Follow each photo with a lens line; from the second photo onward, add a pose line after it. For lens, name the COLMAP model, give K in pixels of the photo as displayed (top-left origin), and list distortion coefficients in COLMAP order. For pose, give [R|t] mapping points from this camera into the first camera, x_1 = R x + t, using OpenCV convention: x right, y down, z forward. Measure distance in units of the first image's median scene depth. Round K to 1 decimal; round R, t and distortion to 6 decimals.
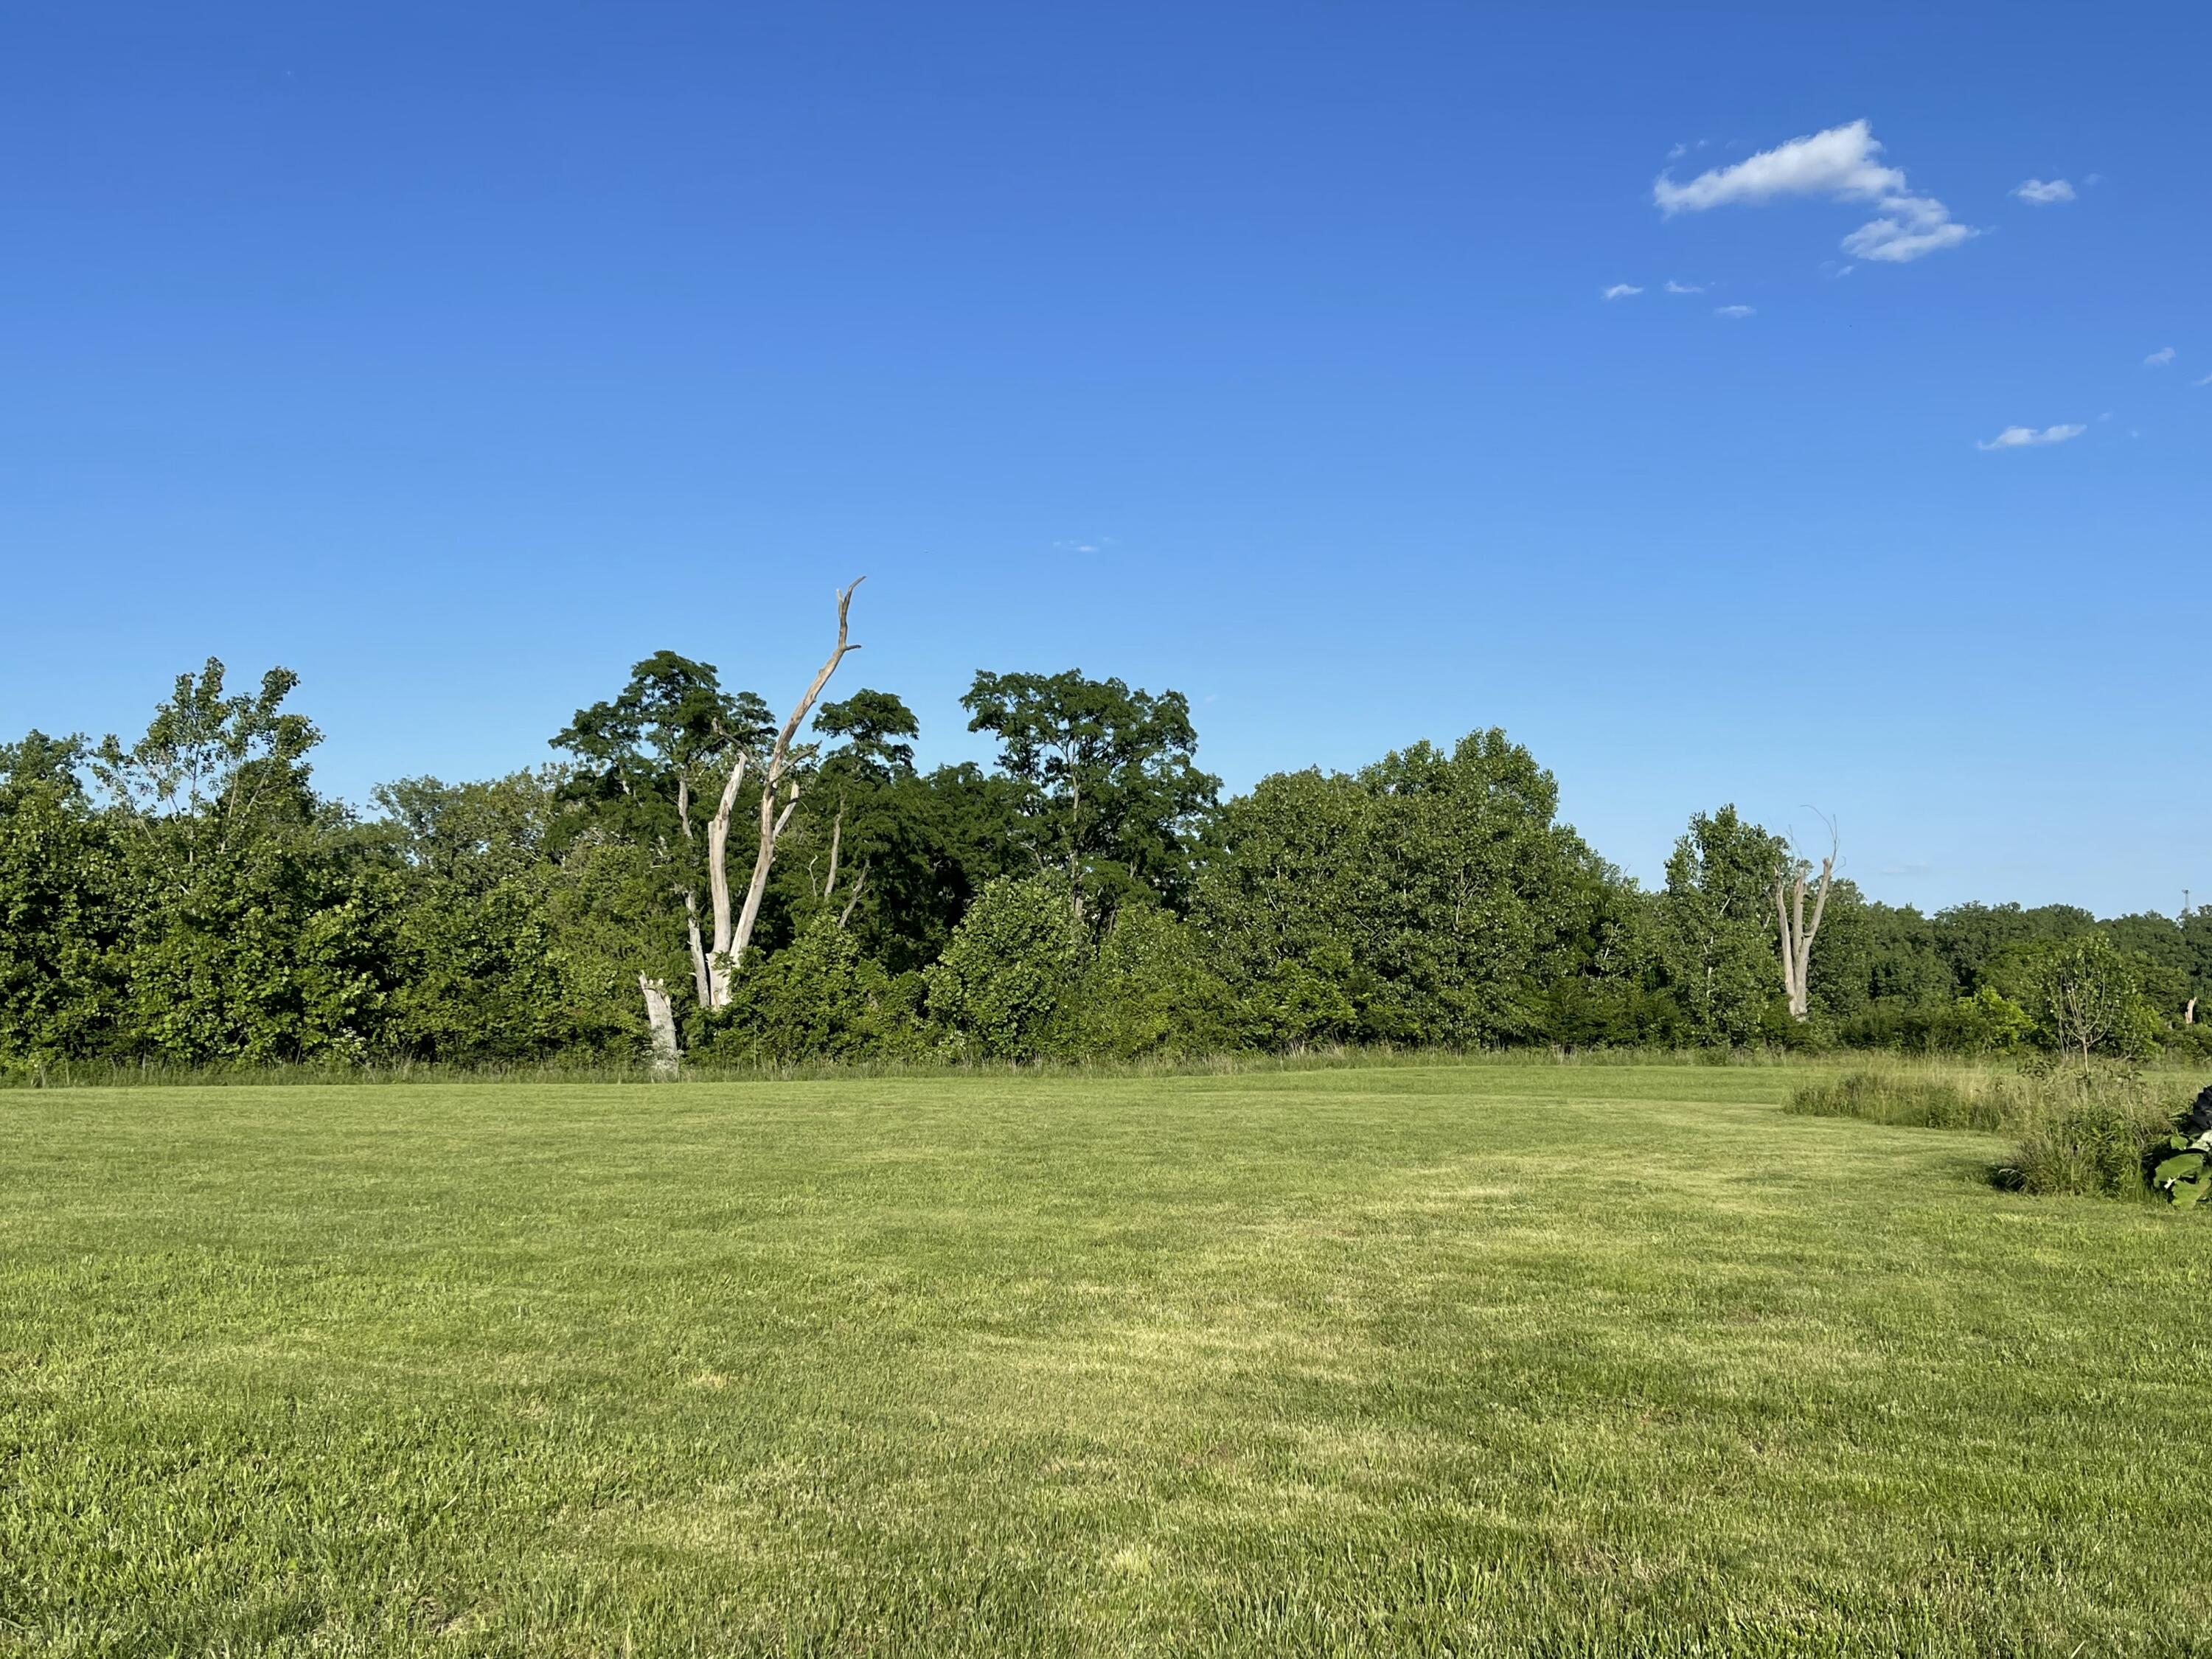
lens RADIAL K [[2025.0, 0, 1106.0], [0, 2025.0, 829.5], [0, 0, 1]] dist [0.001144, 0.000325]
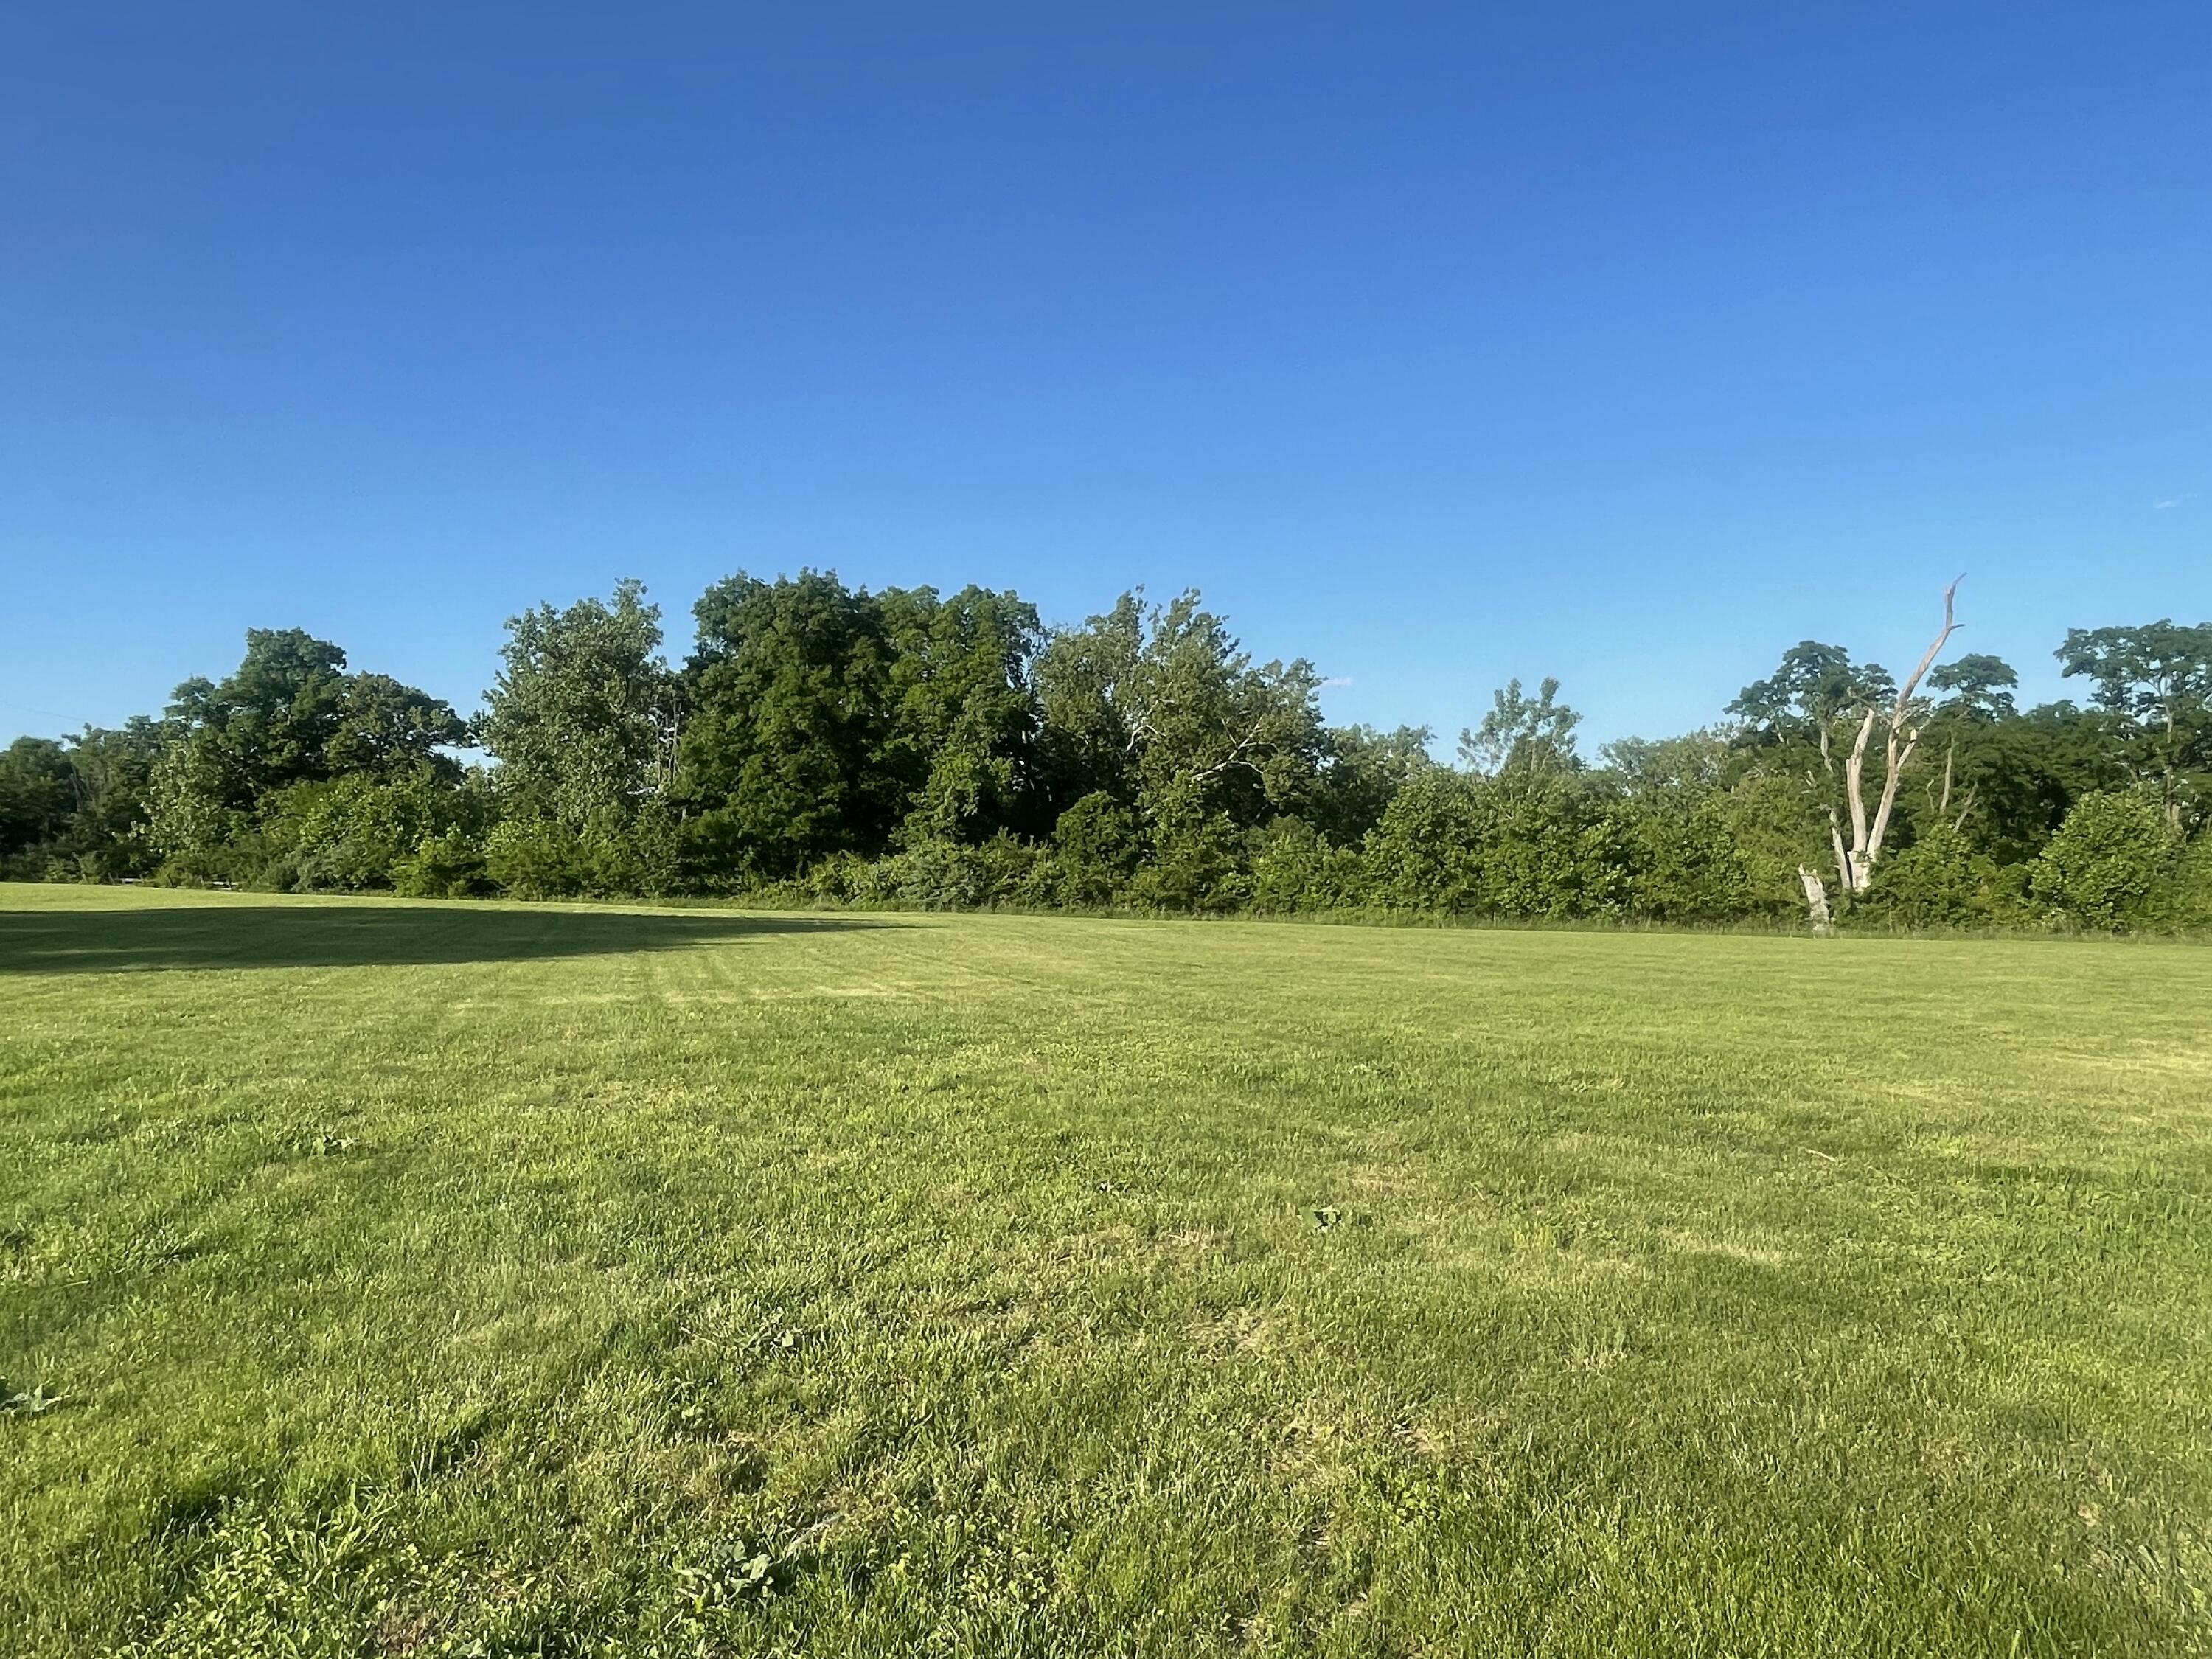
lens RADIAL K [[1414.1, 0, 1104.2], [0, 1414.1, 813.3], [0, 0, 1]] dist [-0.004249, -0.016099]
pose [[0.782950, -0.024824, -0.621590, 0.010434], [0.044103, 0.998904, 0.015658, -0.004438], [0.620520, -0.039673, 0.783187, -0.099423]]
